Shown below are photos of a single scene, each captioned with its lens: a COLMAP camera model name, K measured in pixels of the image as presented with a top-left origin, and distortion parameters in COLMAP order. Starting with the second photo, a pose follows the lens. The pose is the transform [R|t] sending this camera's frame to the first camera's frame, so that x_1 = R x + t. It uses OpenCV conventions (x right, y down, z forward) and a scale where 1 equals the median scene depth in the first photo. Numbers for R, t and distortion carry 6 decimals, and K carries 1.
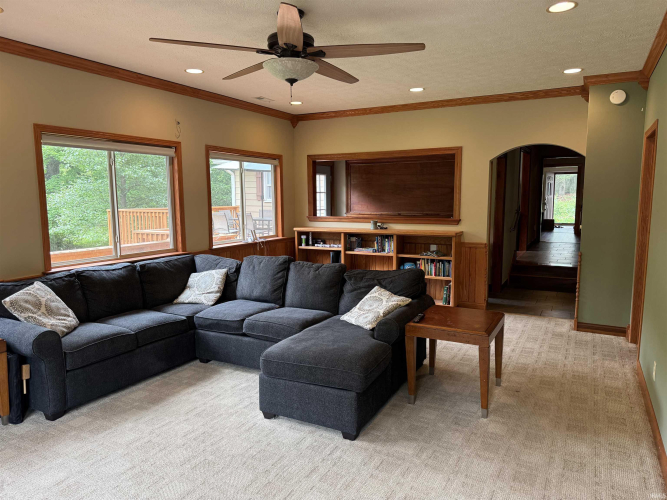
lens RADIAL K [[470.6, 0, 334.9], [0, 470.6, 253.3], [0, 0, 1]] dist [0.008419, 0.000337]
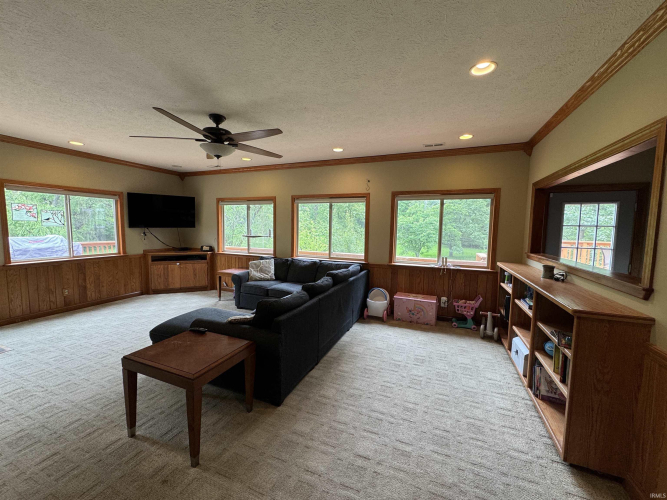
lens RADIAL K [[268.0, 0, 334.4], [0, 268.0, 246.8], [0, 0, 1]] dist [0.001304, 0.001172]
pose [[0.098590, 0.079233, -0.991969, 0.542829], [-0.141664, 0.987790, 0.064820, -0.096141], [0.984993, 0.134136, 0.108610, 0.785010]]
